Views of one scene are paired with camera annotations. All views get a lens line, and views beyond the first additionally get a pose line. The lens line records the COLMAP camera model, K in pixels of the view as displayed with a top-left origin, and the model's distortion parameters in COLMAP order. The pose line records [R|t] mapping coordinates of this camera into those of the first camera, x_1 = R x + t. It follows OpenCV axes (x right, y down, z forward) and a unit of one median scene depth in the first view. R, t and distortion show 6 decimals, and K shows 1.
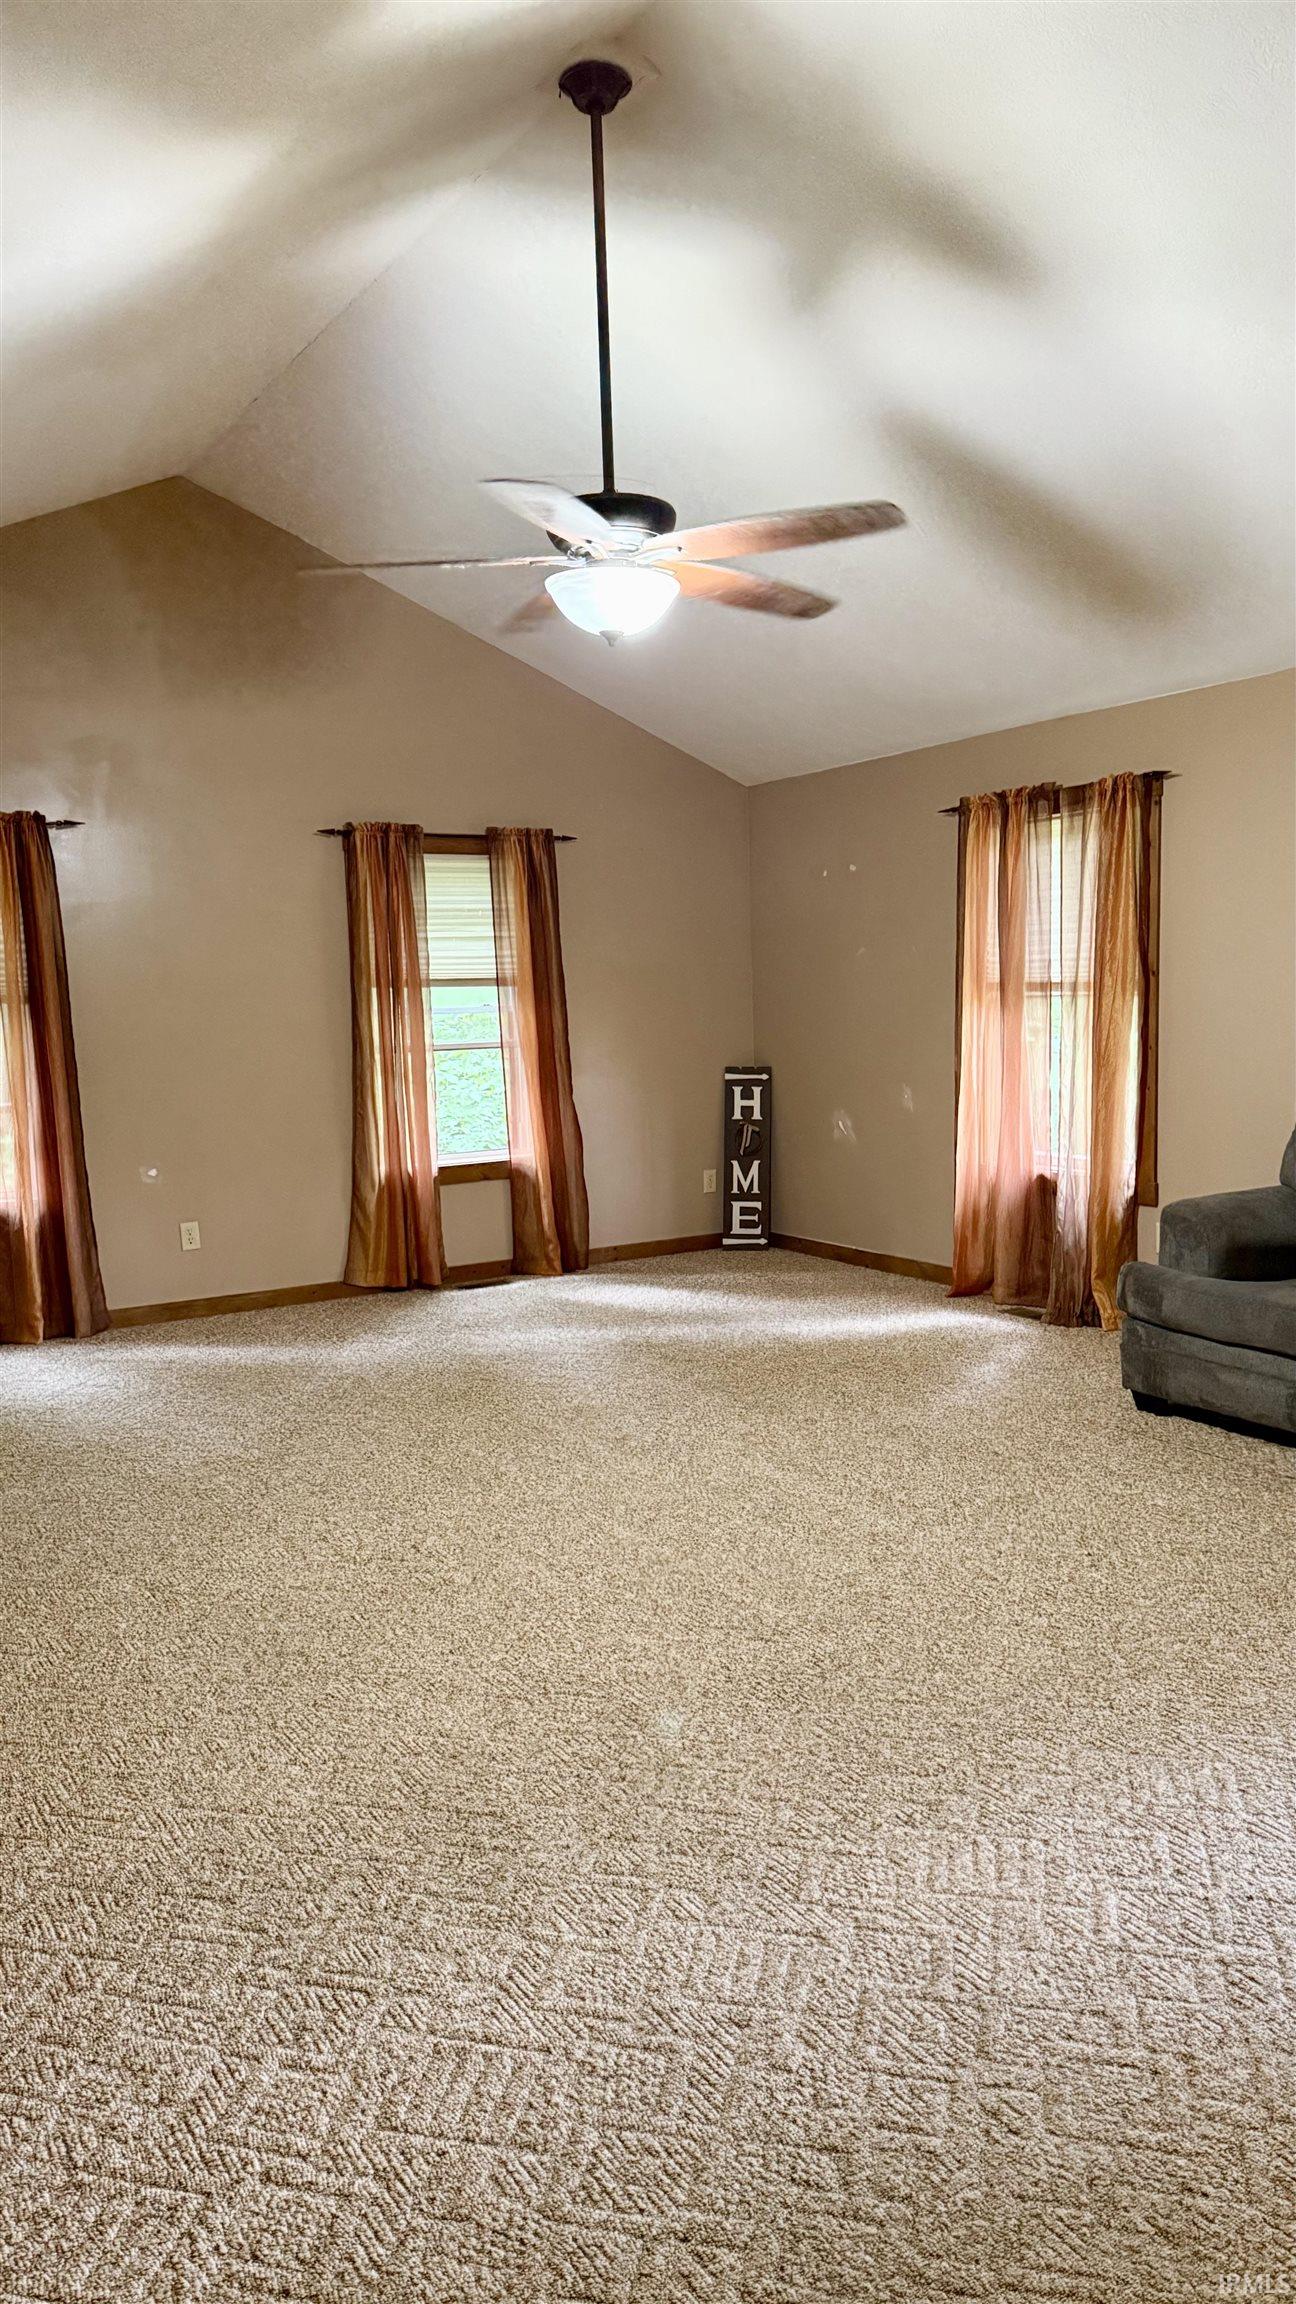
lens RADIAL K [[1625.5, 0, 650.6], [0, 1625.5, 1154.3], [0, 0, 1]] dist [0.061700, -0.073306]
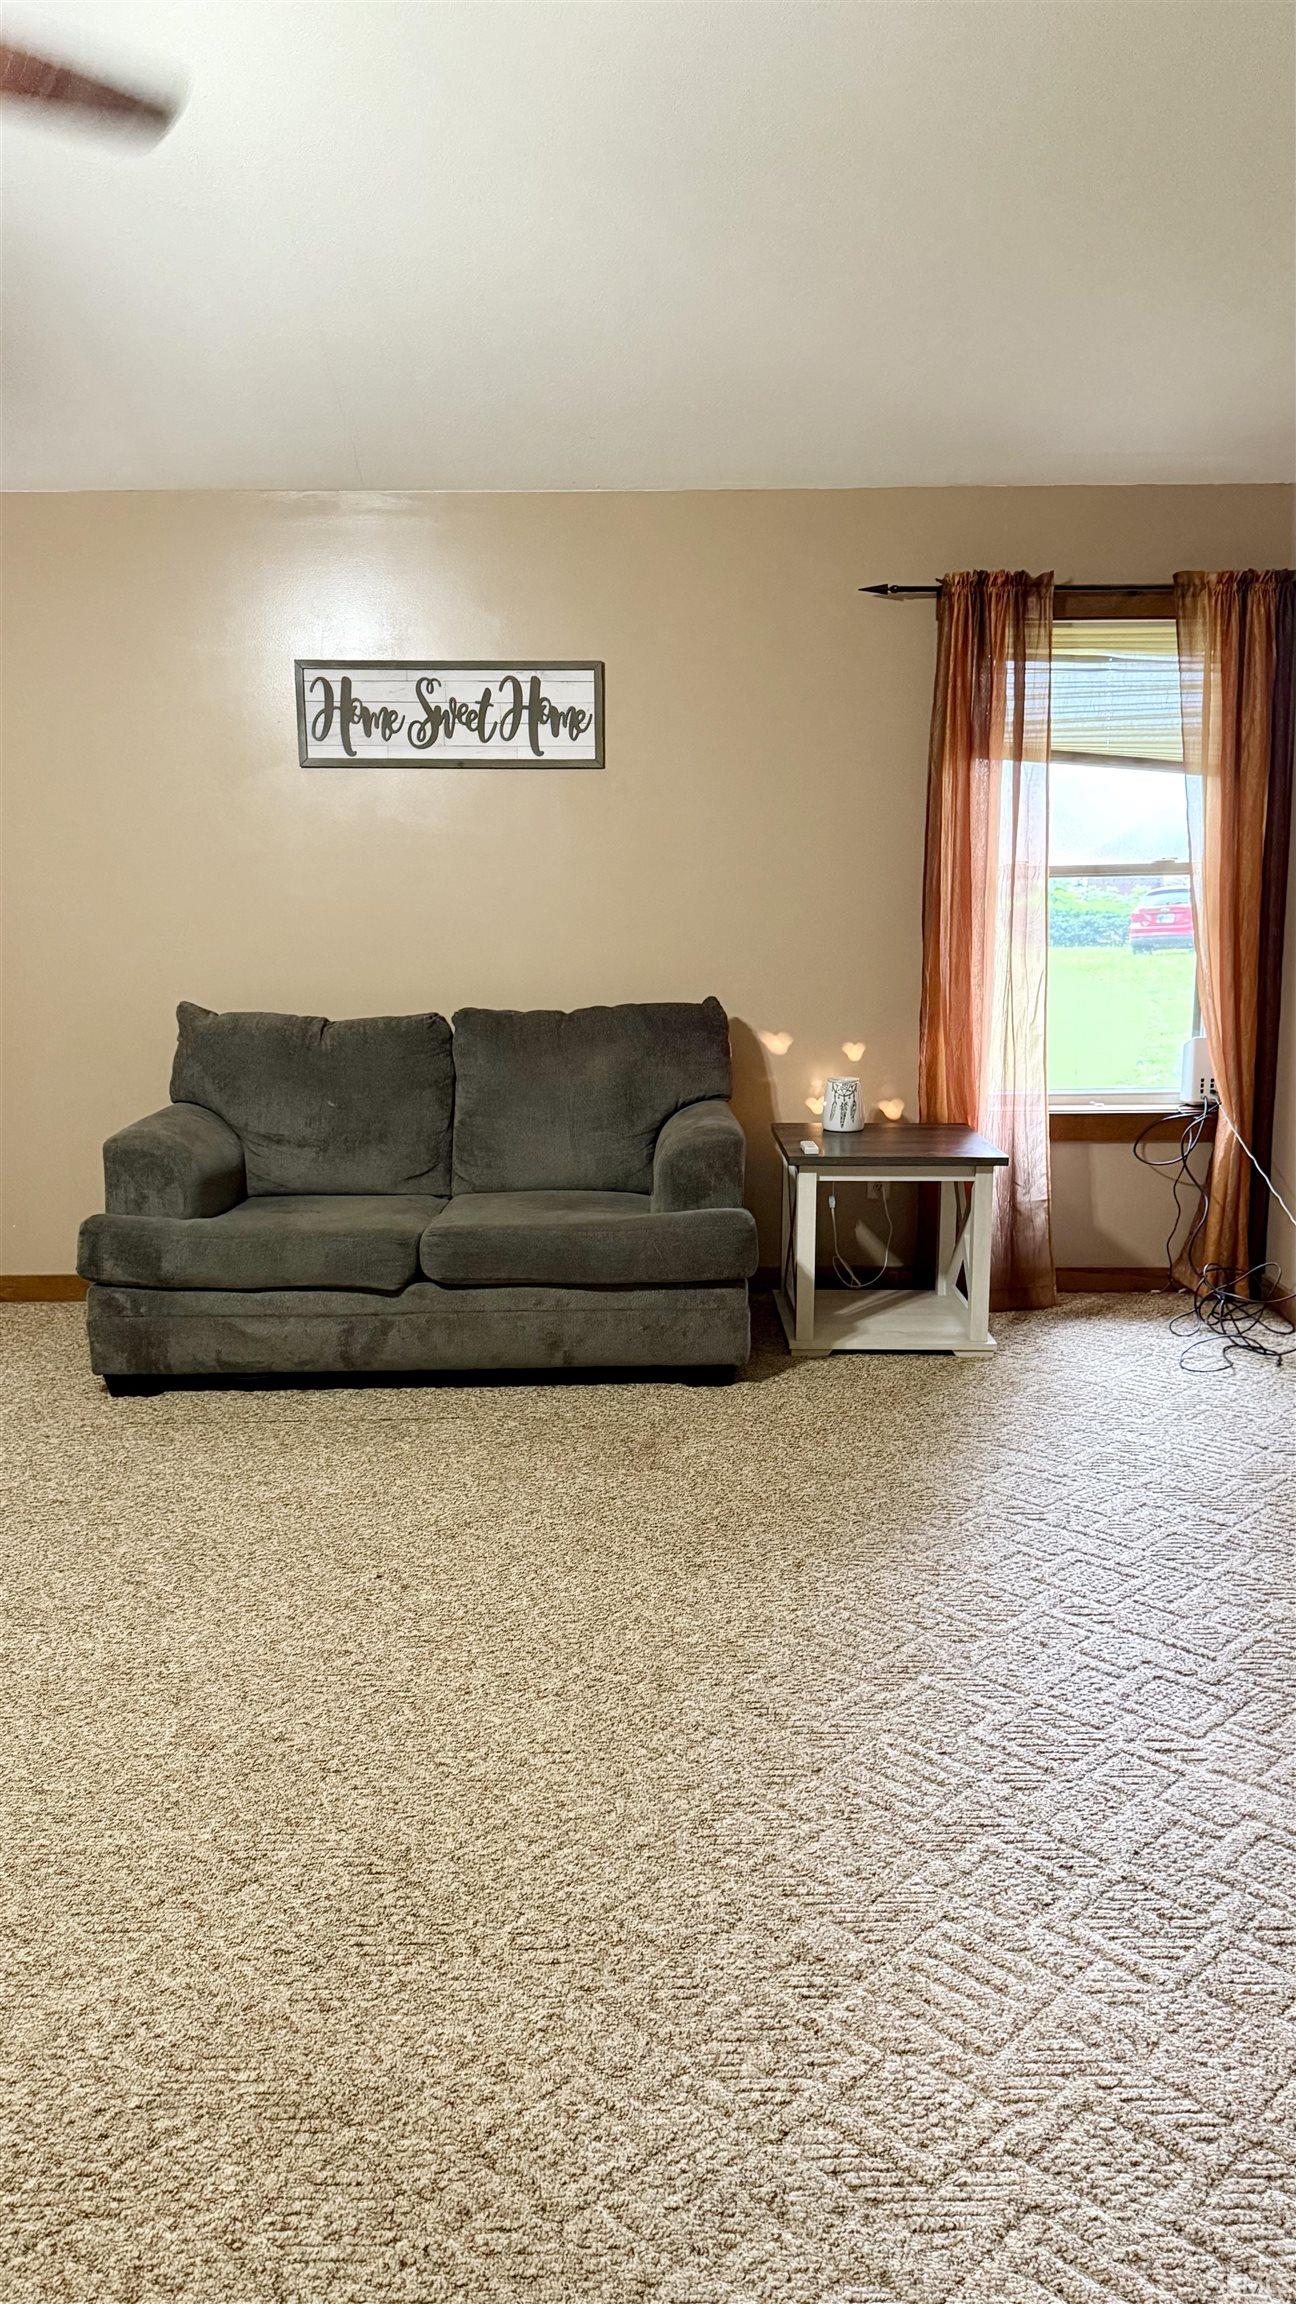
lens RADIAL K [[1625.5, 0, 648.9], [0, 1625.5, 1145.2], [0, 0, 1]] dist [0.061700, -0.073306]
pose [[0.511703, -0.127835, 0.849599, -0.254736], [0.081649, 0.991629, 0.100030, -0.027875], [-0.855274, 0.018183, 0.517857, 0.376102]]
